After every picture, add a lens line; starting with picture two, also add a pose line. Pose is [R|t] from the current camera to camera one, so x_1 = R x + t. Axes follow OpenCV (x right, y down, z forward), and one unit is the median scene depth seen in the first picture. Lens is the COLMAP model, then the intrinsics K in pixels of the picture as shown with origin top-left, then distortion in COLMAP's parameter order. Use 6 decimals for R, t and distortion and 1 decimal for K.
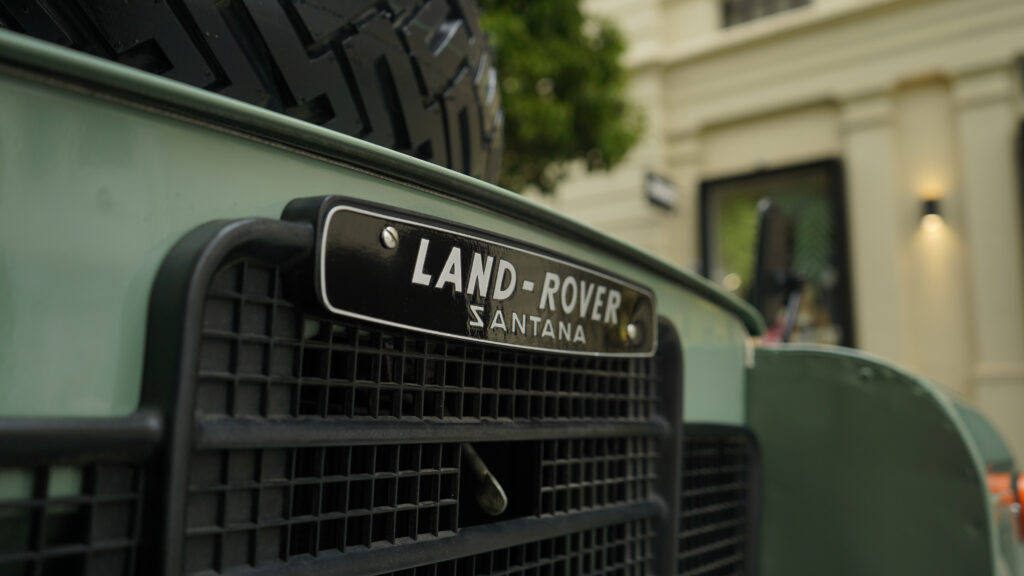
lens RADIAL K [[834.3, 0, 512.0], [0, 834.3, 288.0], [0, 0, 1]] dist [-0.045599, 0.068132]
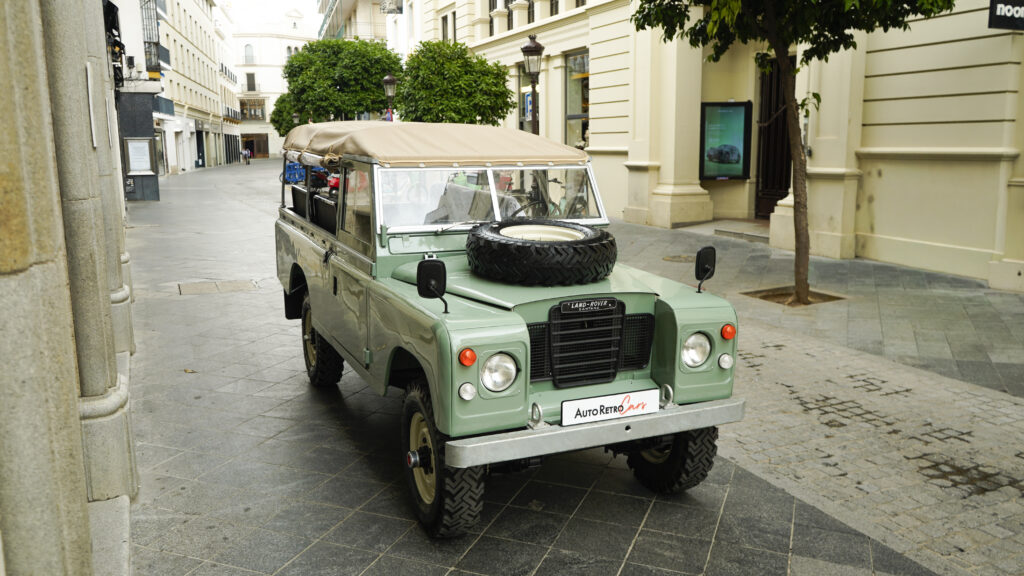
lens RADIAL K [[834.3, 0, 512.0], [0, 834.3, 288.0], [0, 0, 1]] dist [-0.045599, 0.068132]
pose [[0.863609, 0.075353, -0.498498, 3.971497], [0.082344, 0.954408, 0.286922, -2.963589], [0.497391, -0.288837, 0.818031, -7.059715]]
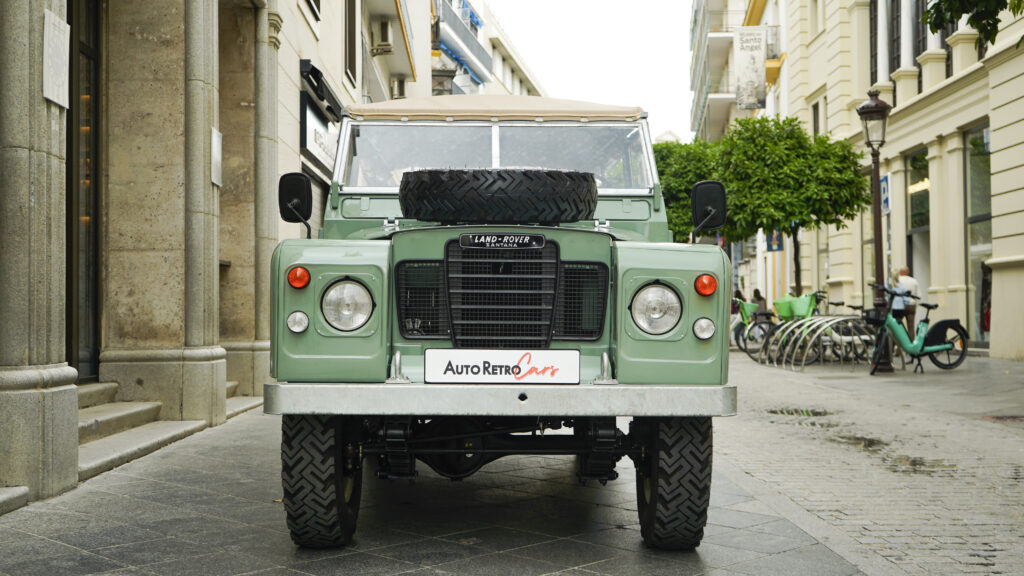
lens RADIAL K [[1164.9, 0, 512.0], [0, 1164.9, 288.0], [0, 0, 1]] dist [-0.006690, 0.011188]
pose [[0.598340, -0.030068, -0.800678, 7.983893], [0.120249, 0.991348, 0.052633, -0.100322], [0.792168, -0.127773, 0.596778, -4.824722]]
